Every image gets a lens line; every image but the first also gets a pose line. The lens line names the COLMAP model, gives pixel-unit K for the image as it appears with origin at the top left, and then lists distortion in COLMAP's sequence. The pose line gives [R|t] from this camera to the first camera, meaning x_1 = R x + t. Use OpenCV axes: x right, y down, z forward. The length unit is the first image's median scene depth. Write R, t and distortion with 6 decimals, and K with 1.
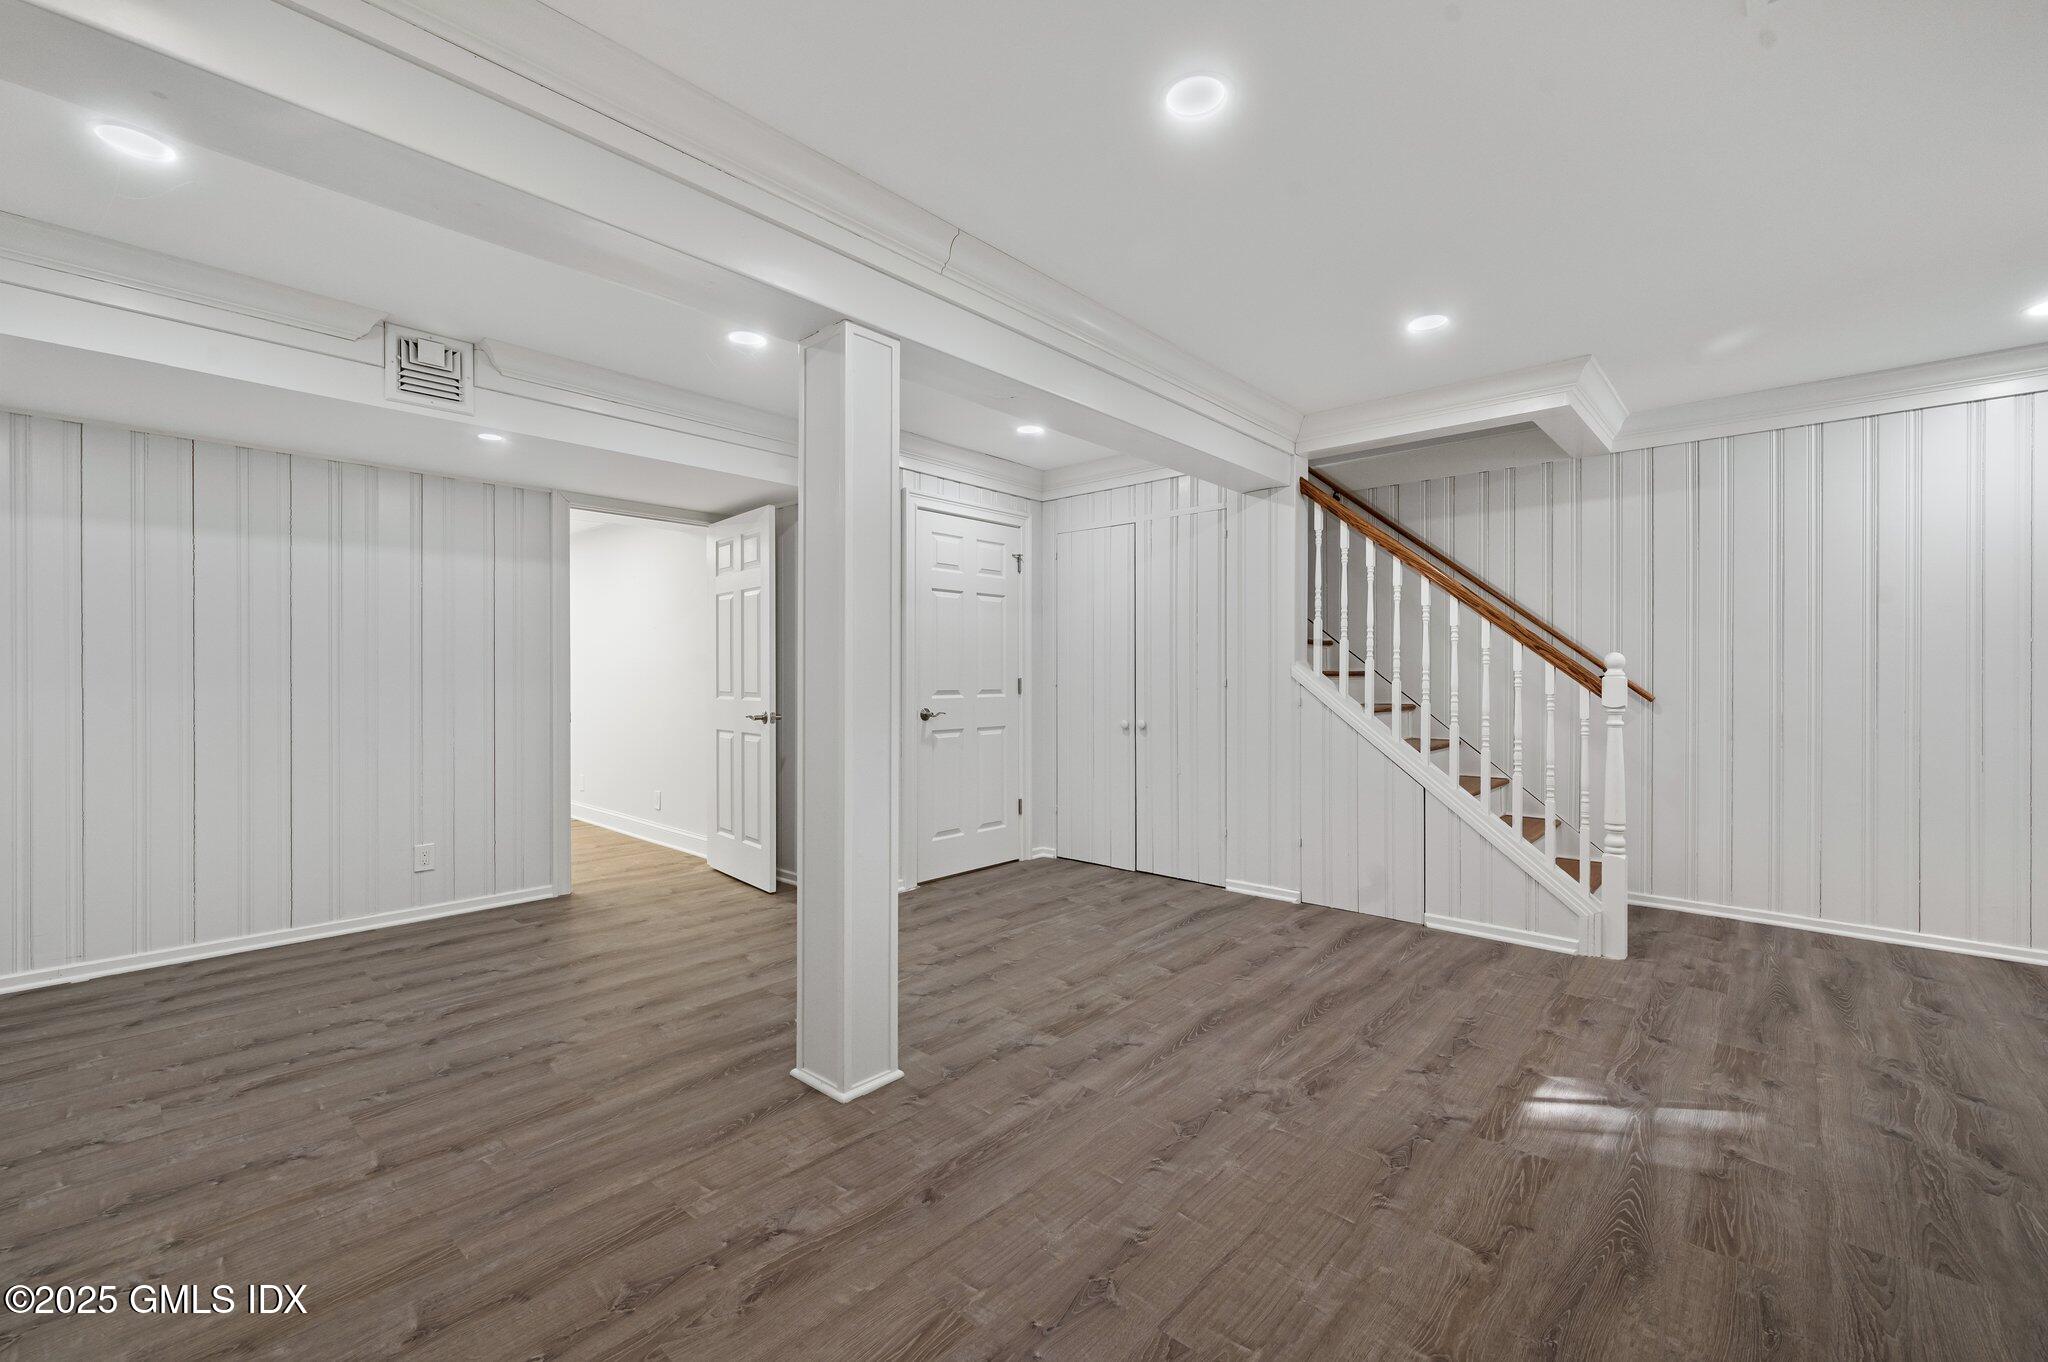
lens RADIAL K [[847.2, 0, 1025.6], [0, 847.2, 675.4], [0, 0, 1]] dist [-0.004640, 0.001205]
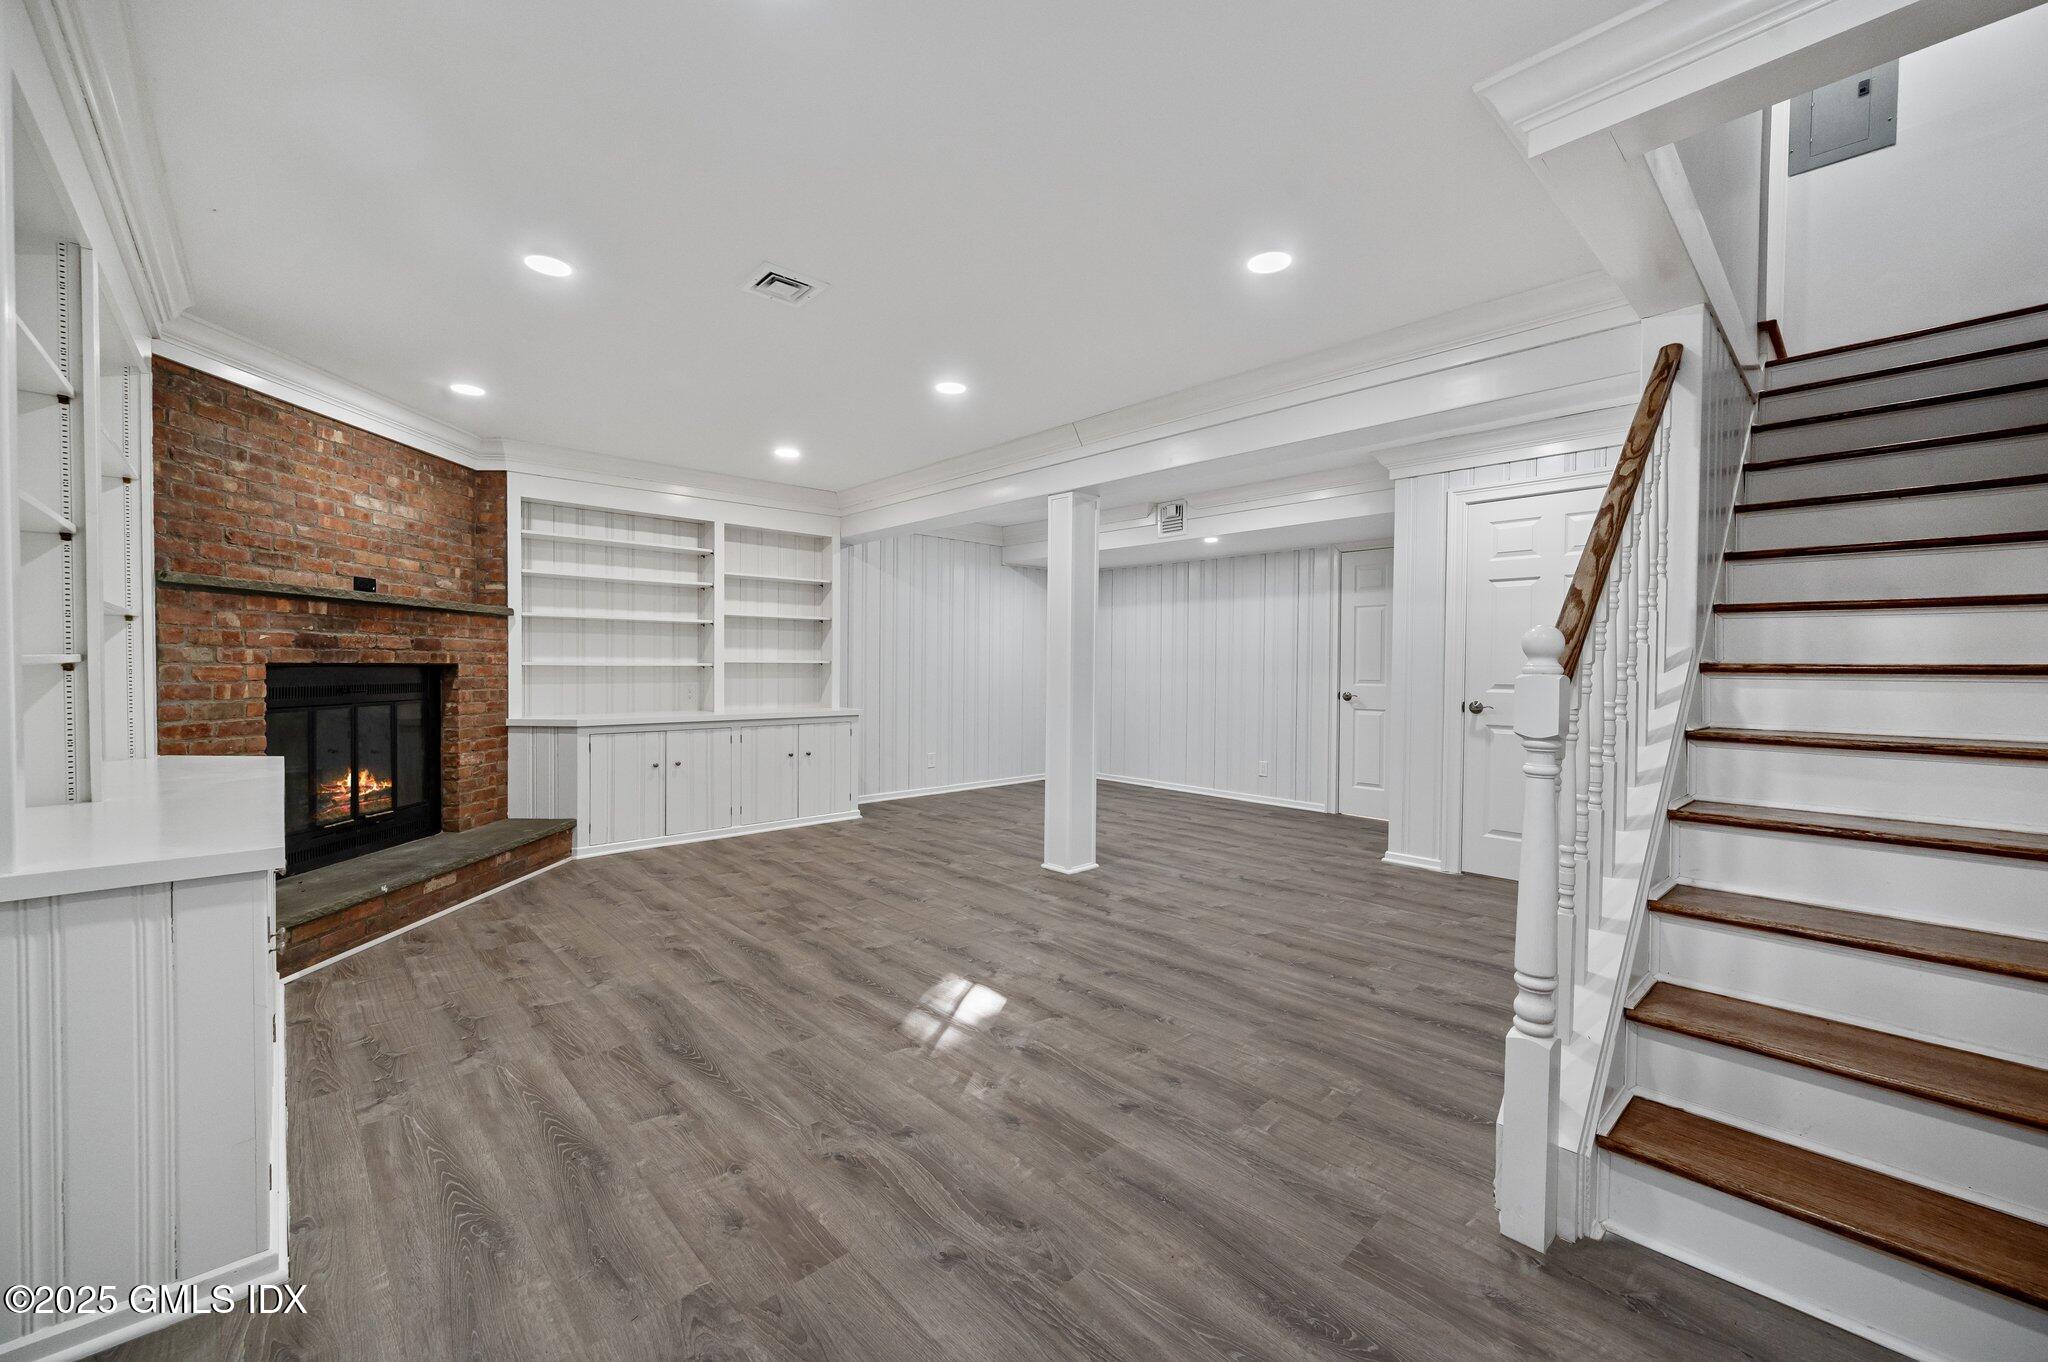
lens RADIAL K [[807.5, 0, 1024.2], [0, 807.5, 675.3], [0, 0, 1]] dist [-0.005287, 0.000038]
pose [[-0.081486, 0.014905, -0.996563, 1.469013], [-0.008077, 0.999845, 0.015614, -0.004795], [0.996642, 0.009322, -0.081353, 0.912767]]
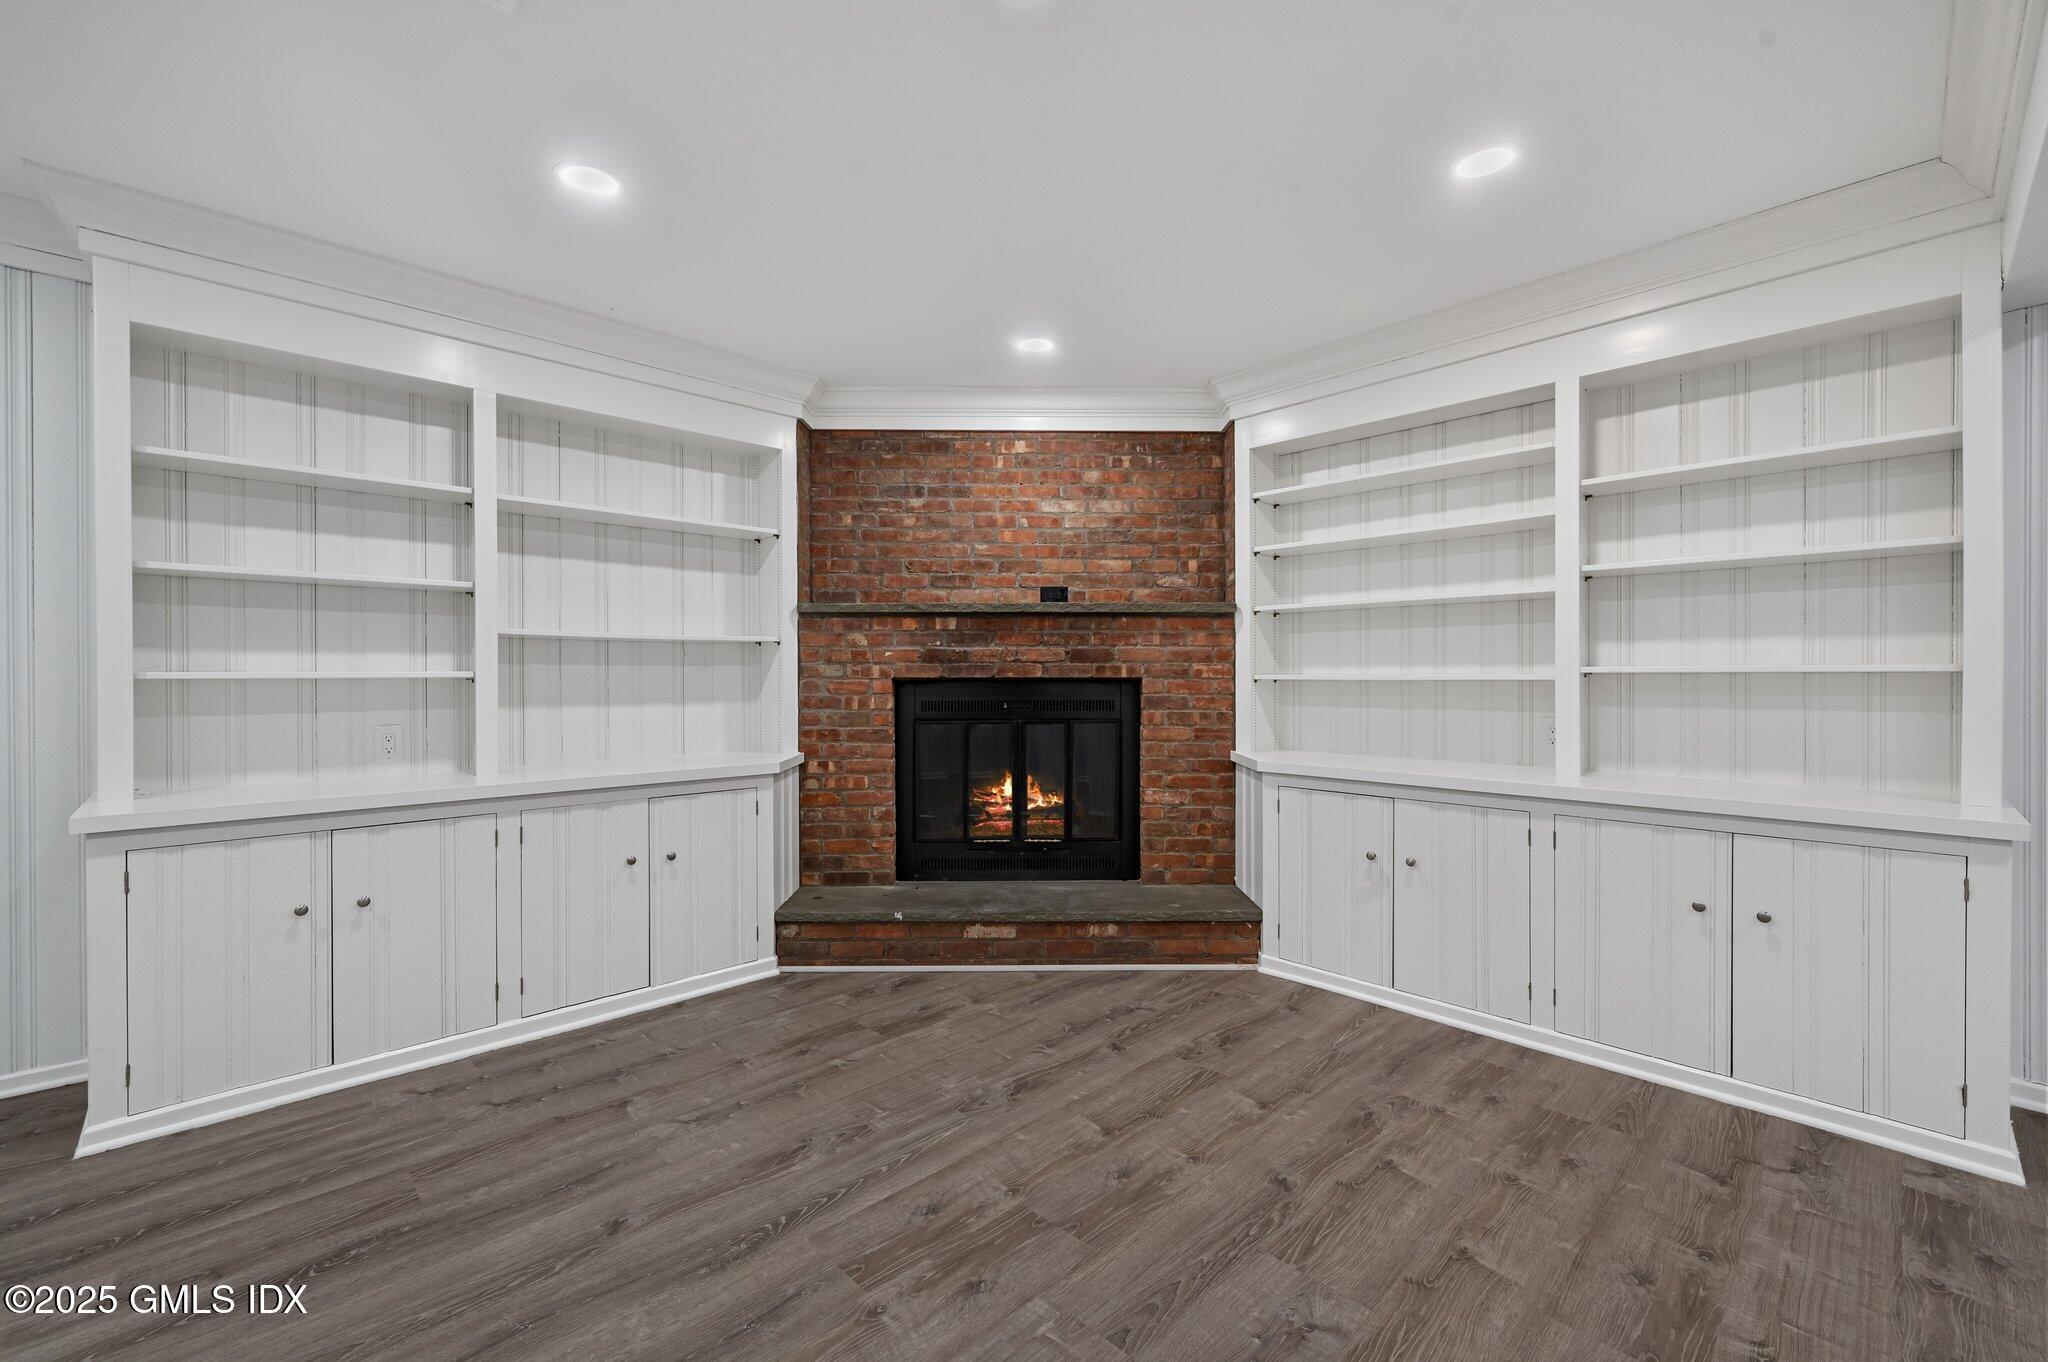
lens RADIAL K [[847.2, 0, 1024.5], [0, 847.2, 676.0], [0, 0, 1]] dist [-0.004640, 0.001205]
pose [[-0.997246, 0.004011, 0.074061, 0.119695], [0.004263, 0.999986, 0.003241, -0.001731], [-0.074047, 0.003548, -0.997248, 1.041650]]
